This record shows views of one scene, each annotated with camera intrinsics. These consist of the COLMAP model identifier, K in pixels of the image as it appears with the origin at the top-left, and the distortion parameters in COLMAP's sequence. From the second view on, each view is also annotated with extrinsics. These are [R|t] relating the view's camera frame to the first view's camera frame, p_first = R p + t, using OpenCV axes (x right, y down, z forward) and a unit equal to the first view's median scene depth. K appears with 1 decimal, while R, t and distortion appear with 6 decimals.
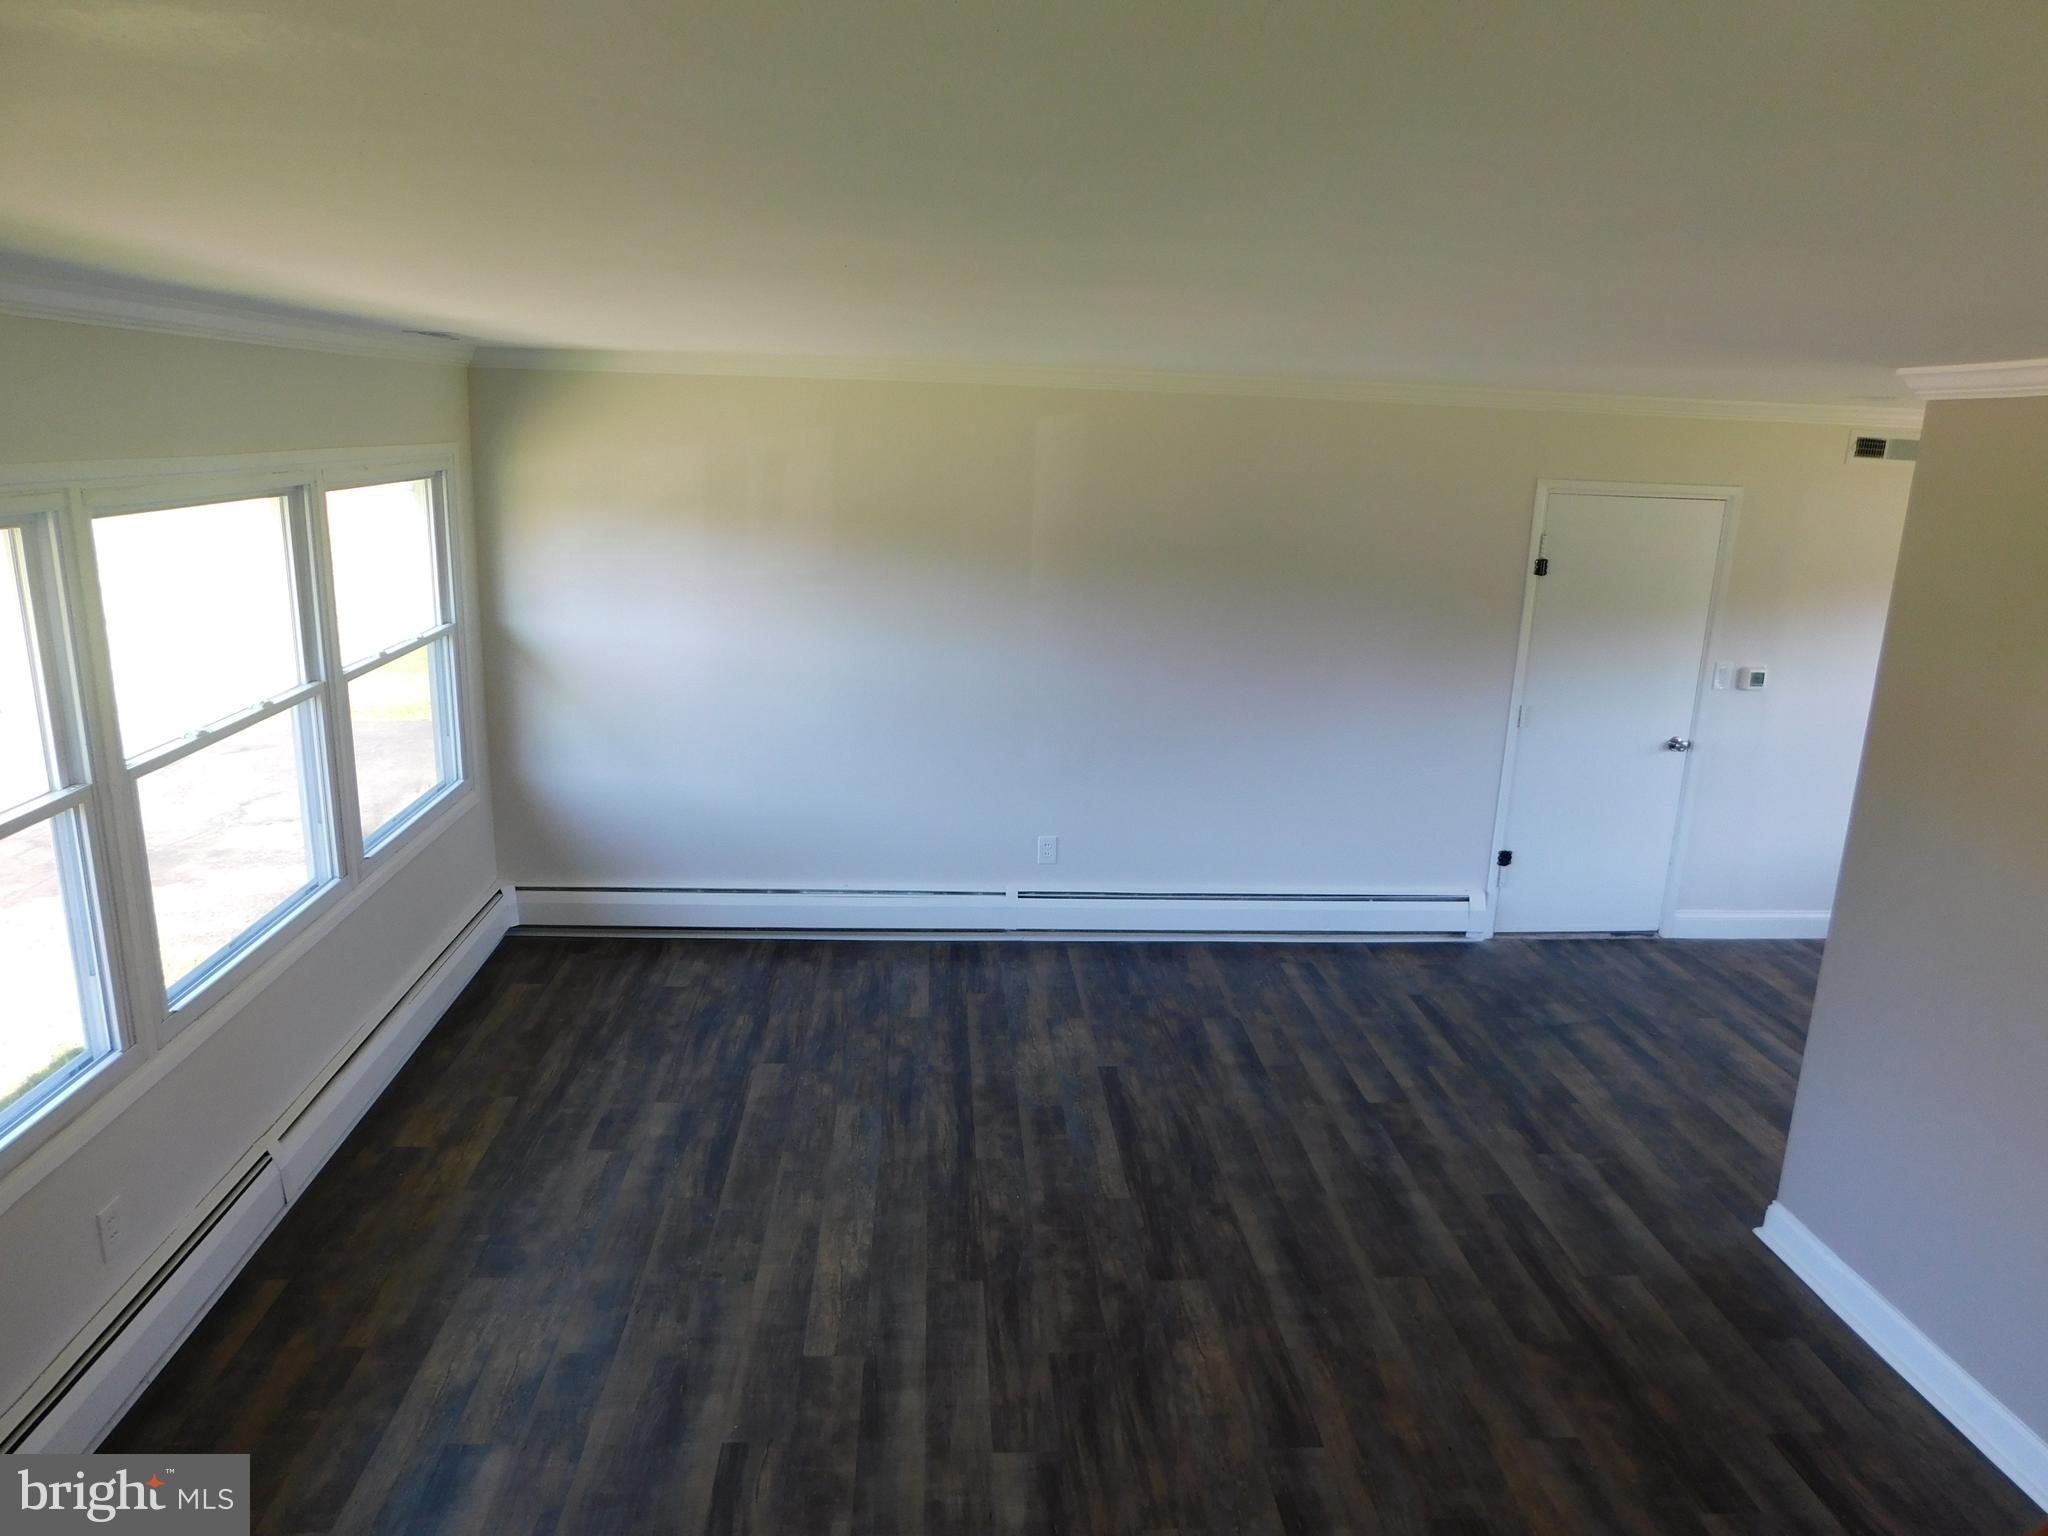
lens RADIAL K [[1349.8, 0, 1030.1], [0, 1349.8, 775.9], [0, 0, 1]] dist [-0.064376, 0.048529]
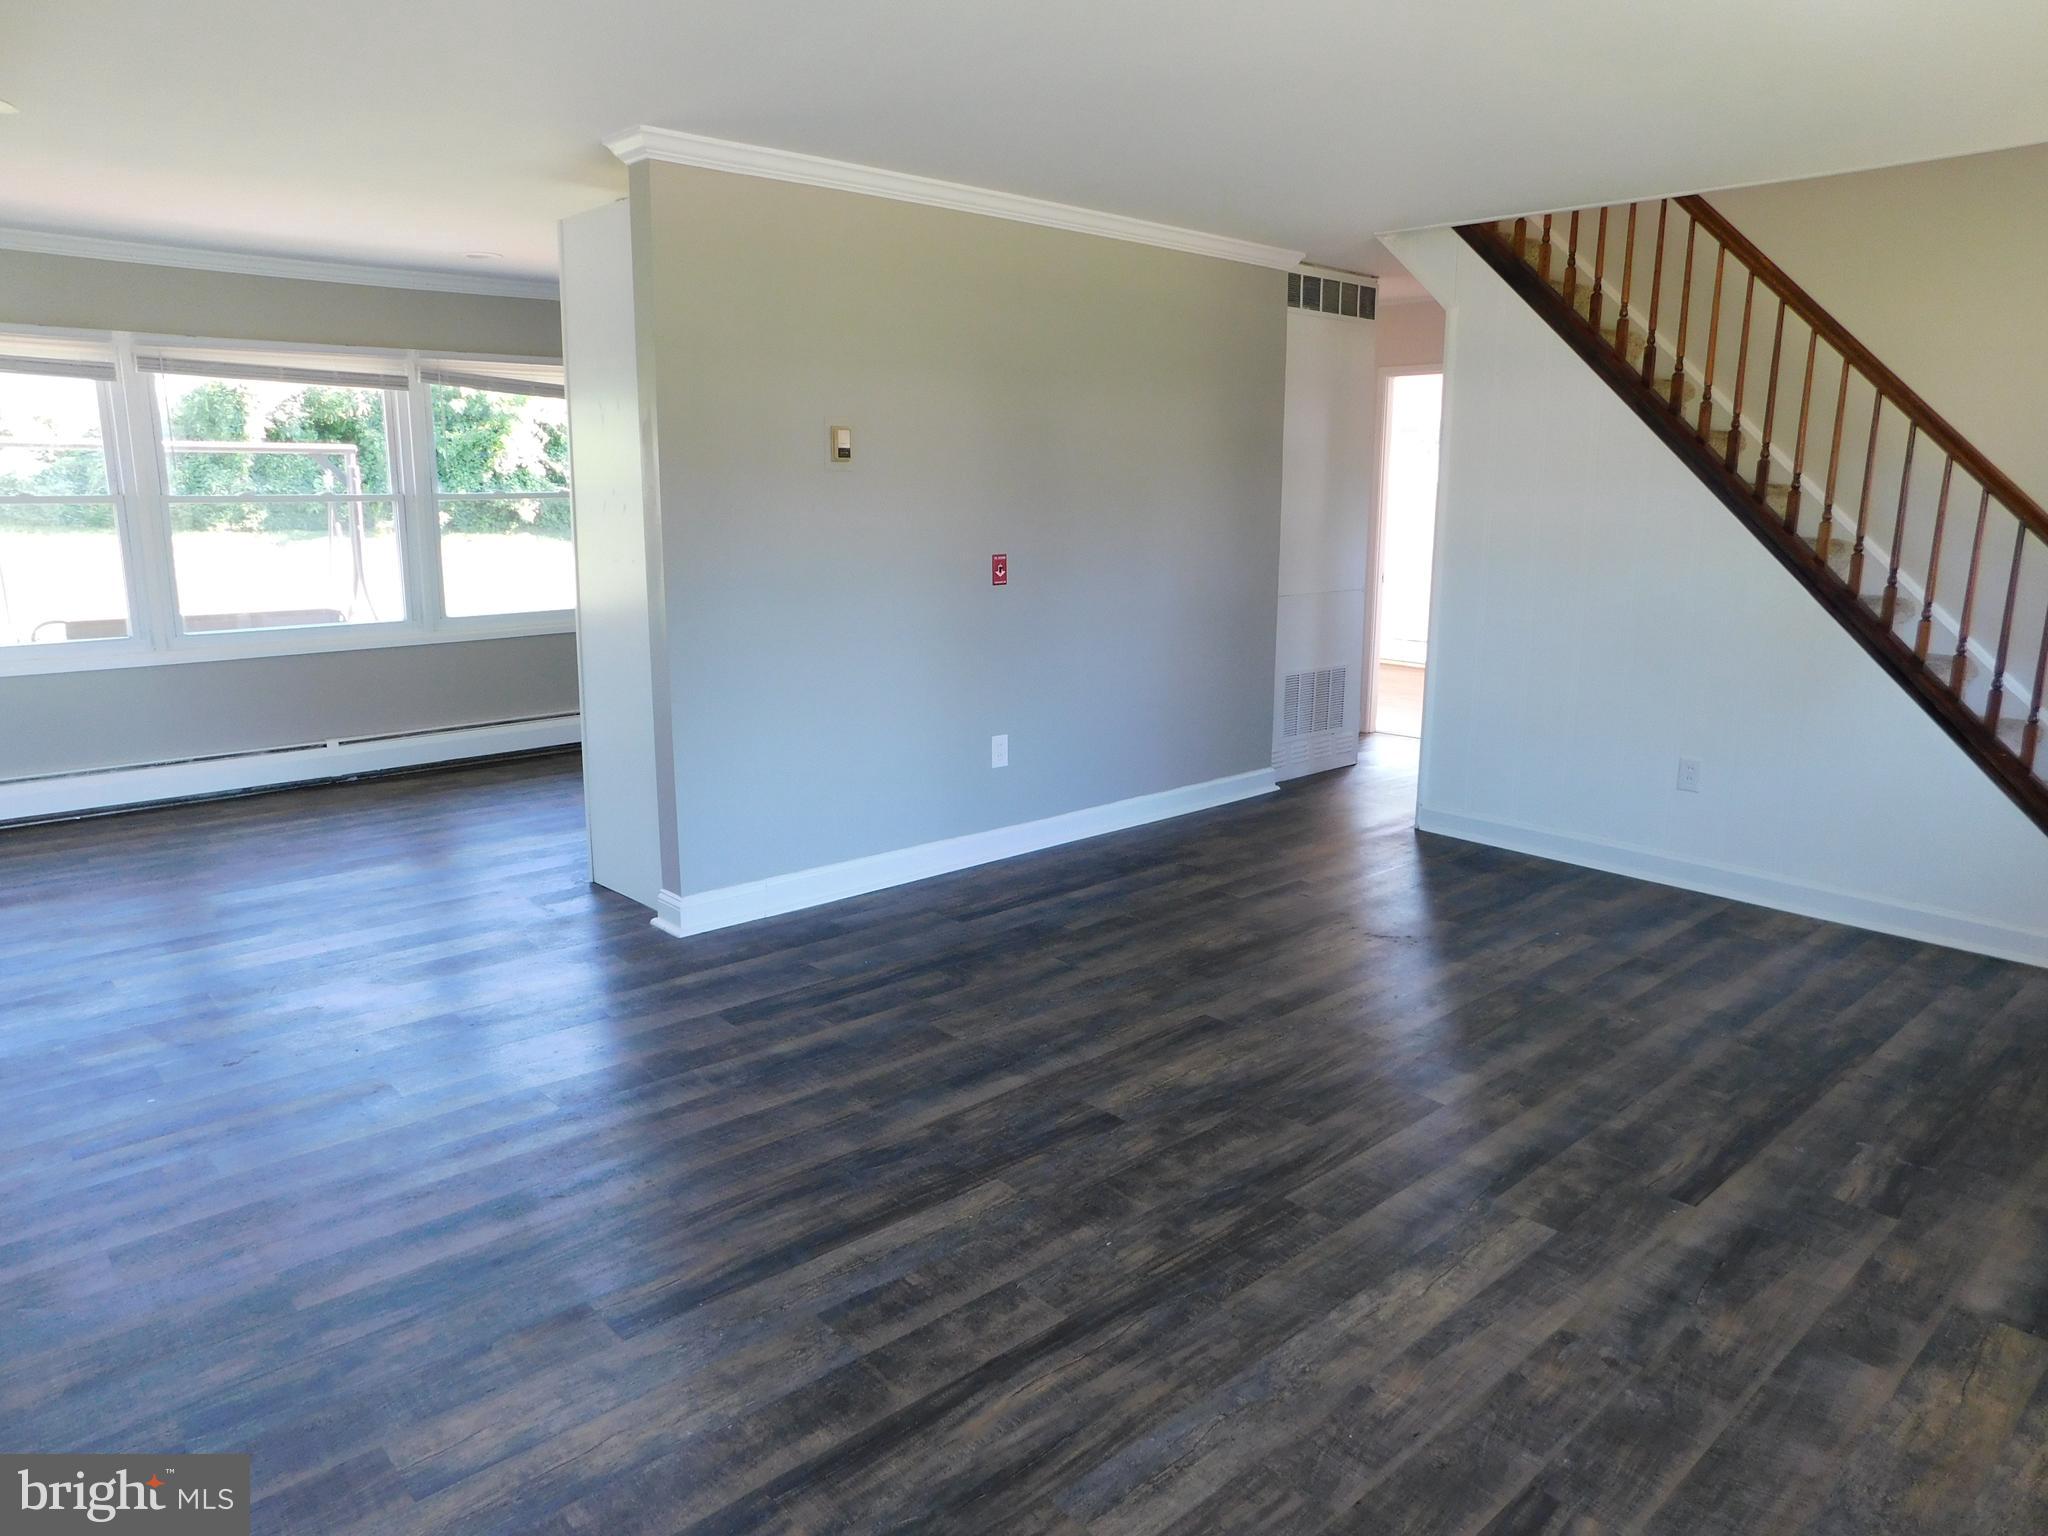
lens RADIAL K [[1349.8, 0, 1036.1], [0, 1349.8, 772.0], [0, 0, 1]] dist [-0.064376, 0.048529]
pose [[-0.625811, -0.200394, 0.753792, -0.464150], [0.171034, 0.907653, 0.383293, -0.159573], [-0.760991, 0.368793, -0.533745, 1.389333]]
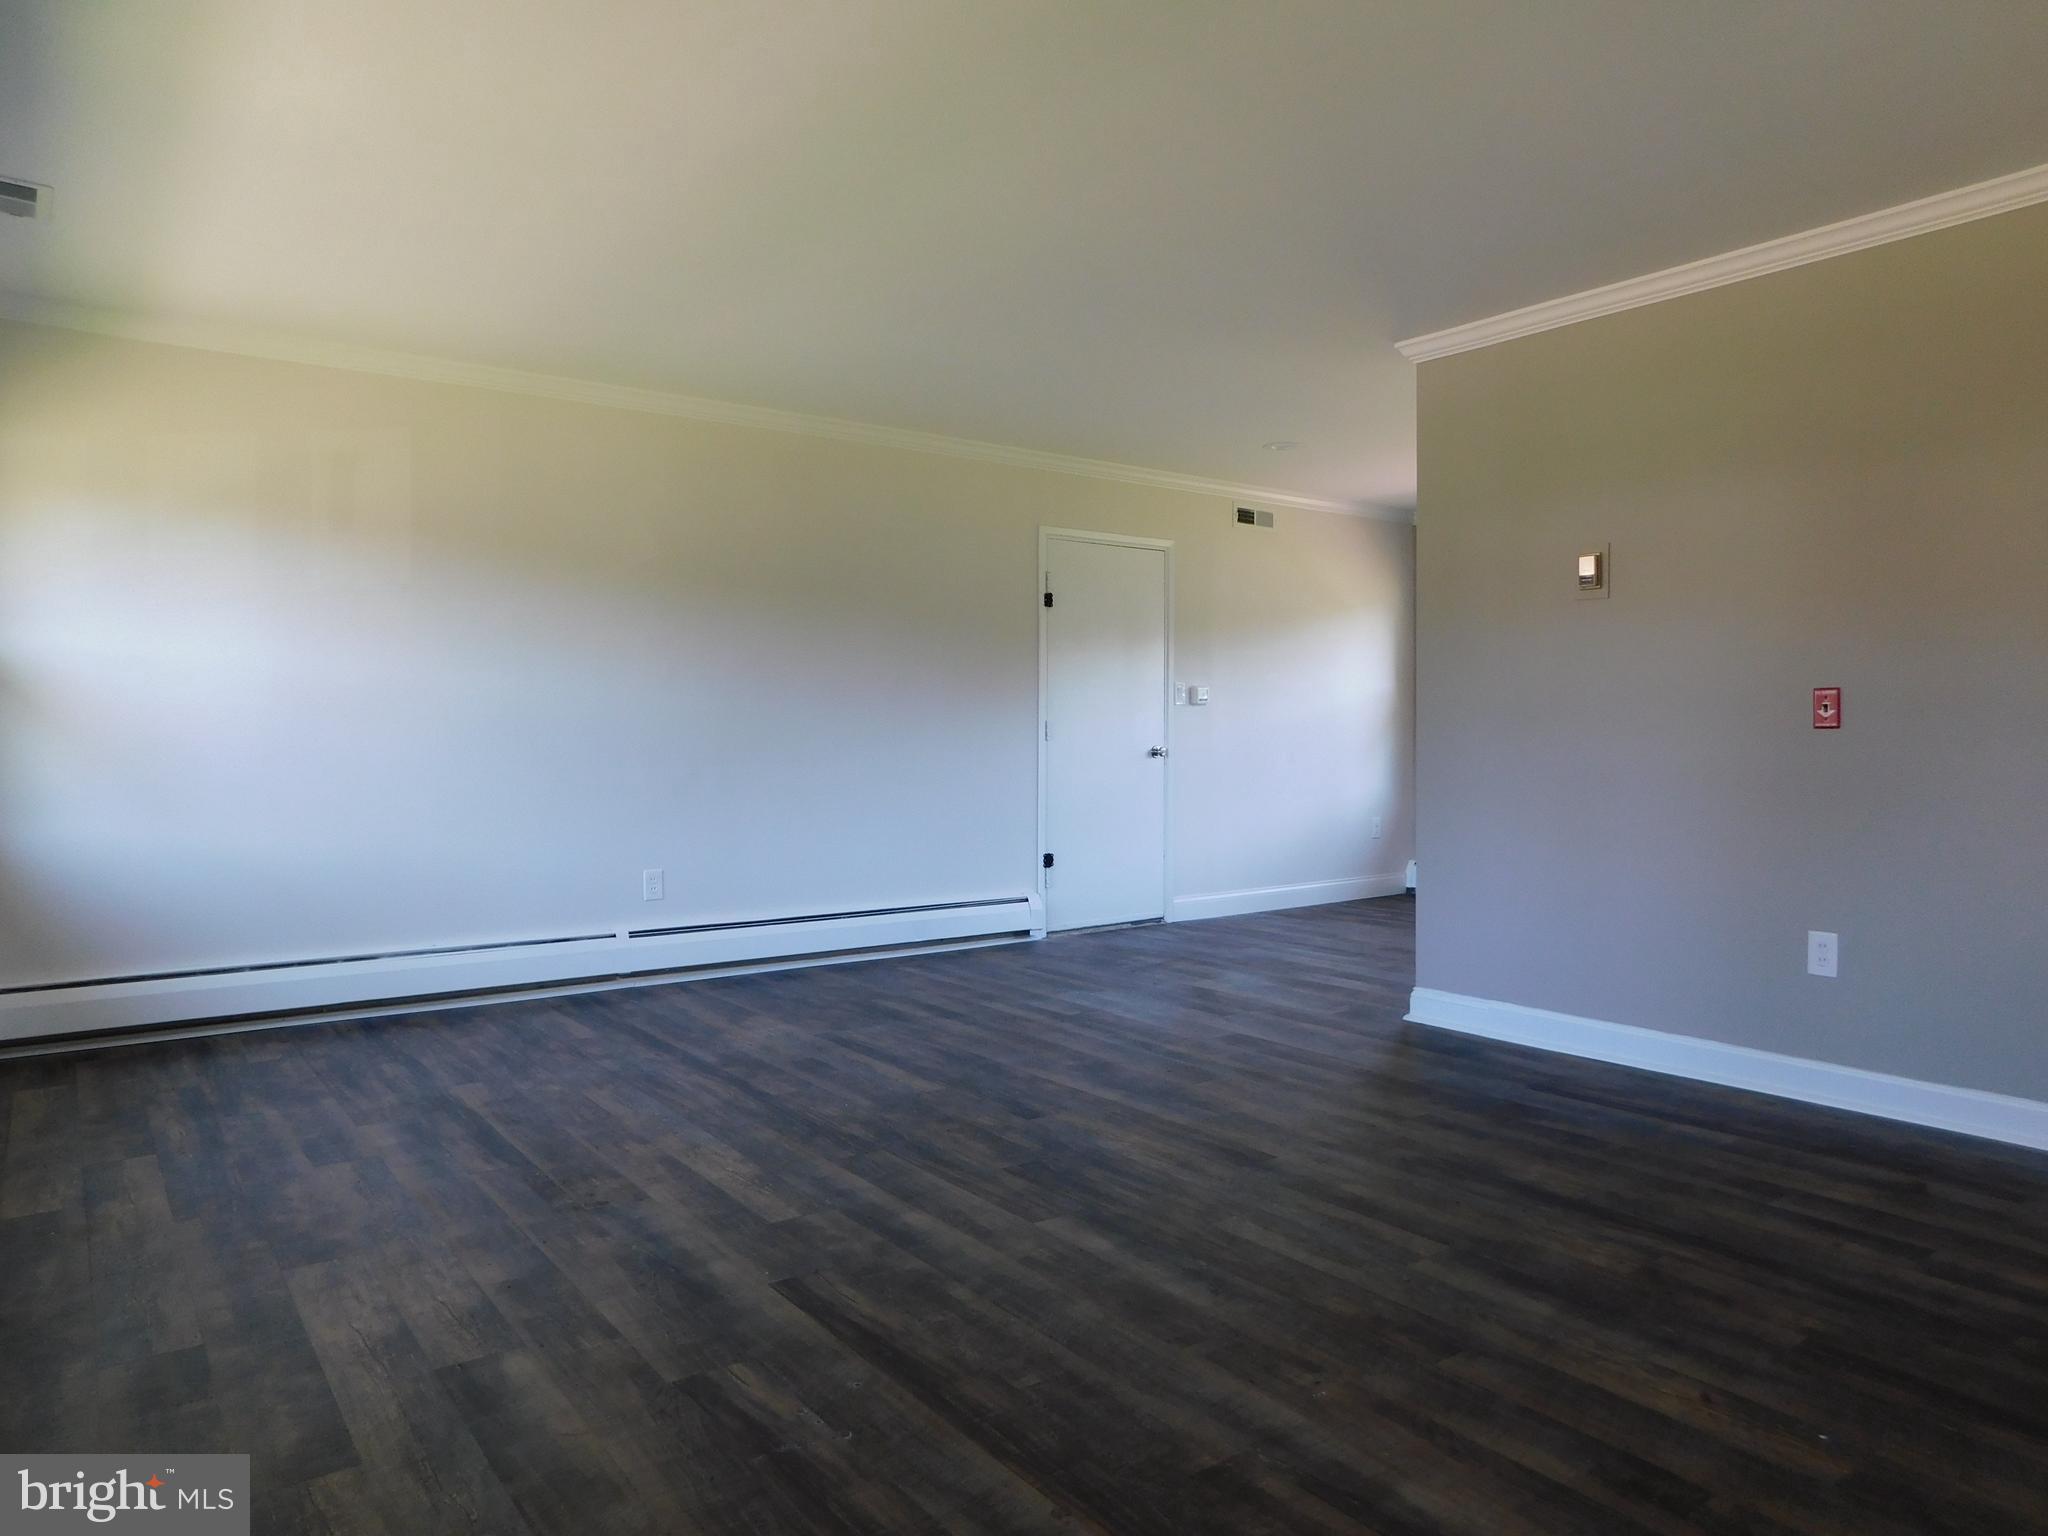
lens RADIAL K [[1349.8, 0, 1024.4], [0, 1349.8, 773.3], [0, 0, 1]] dist [-0.064376, 0.048529]
pose [[0.841547, -0.052954, 0.537583, -0.433206], [0.166113, 0.972330, -0.164260, 0.282833], [-0.514010, 0.227532, 0.827057, 0.103783]]
